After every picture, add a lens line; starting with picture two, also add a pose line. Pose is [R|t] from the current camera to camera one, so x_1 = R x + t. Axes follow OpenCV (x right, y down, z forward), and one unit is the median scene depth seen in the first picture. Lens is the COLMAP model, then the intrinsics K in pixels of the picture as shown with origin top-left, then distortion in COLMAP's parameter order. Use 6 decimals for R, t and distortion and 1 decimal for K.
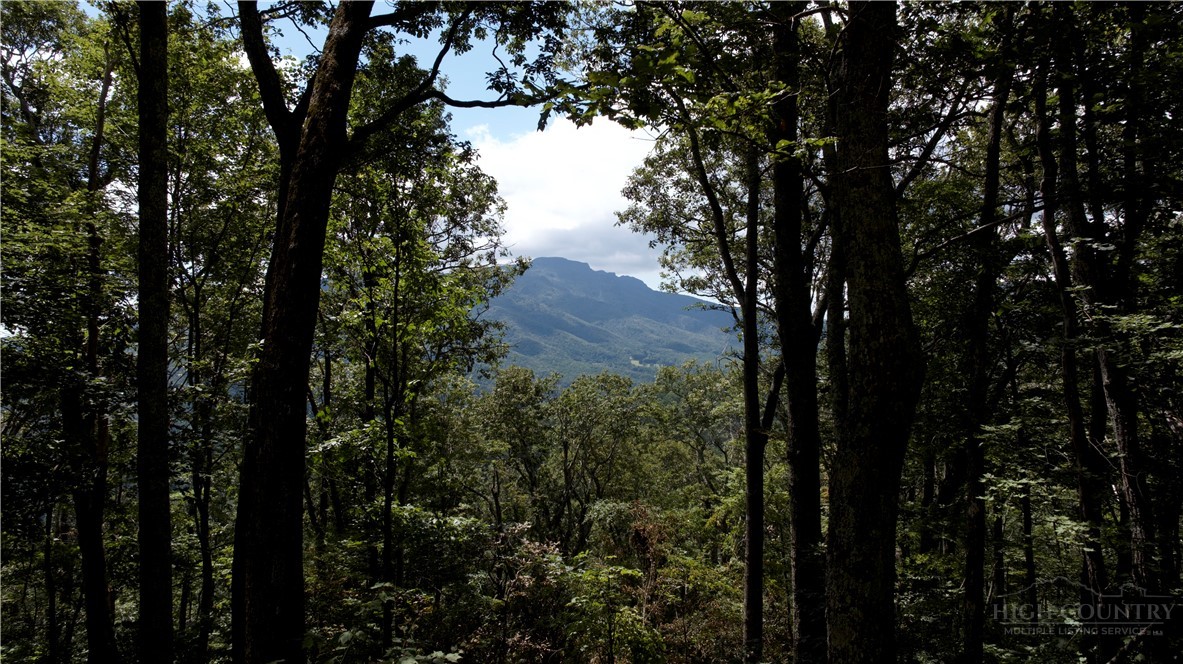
lens RADIAL K [[830.5, 0, 598.3], [0, 830.5, 327.9], [0, 0, 1]] dist [-0.004483, -0.040204]
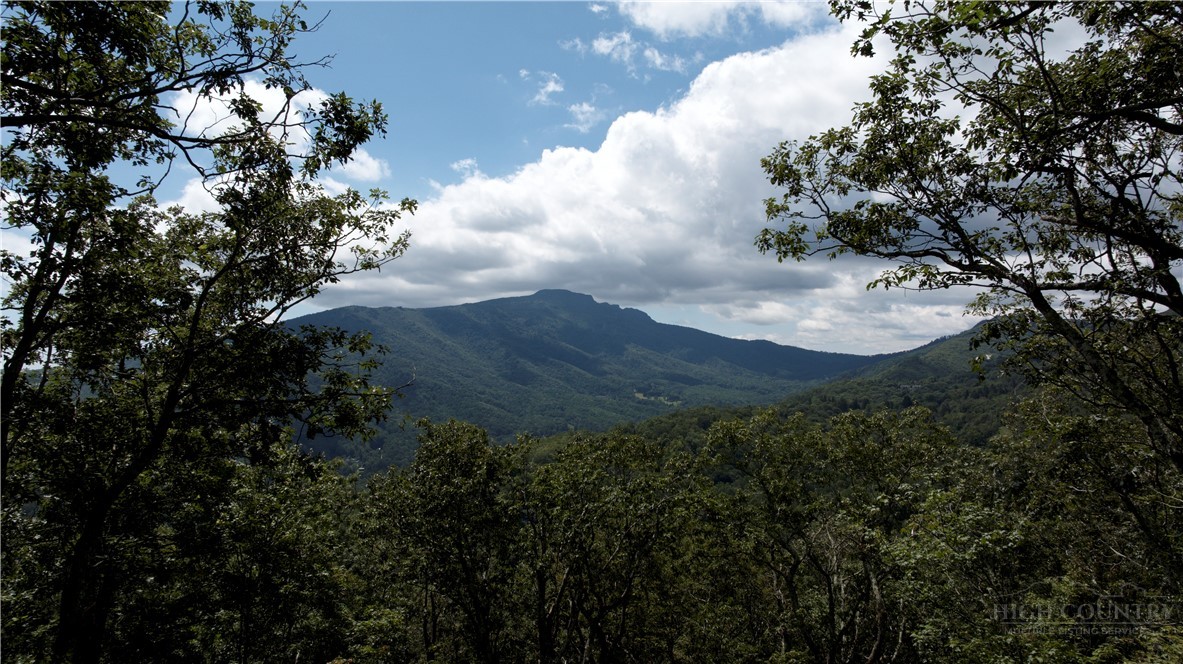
lens RADIAL K [[830.5, 0, 598.3], [0, 830.5, 327.9], [0, 0, 1]] dist [-0.004483, -0.040204]
pose [[0.999987, 0.002322, -0.004590, -0.001294], [-0.002499, 0.999240, -0.038906, 0.004099], [0.004496, 0.038917, 0.999232, 0.444852]]
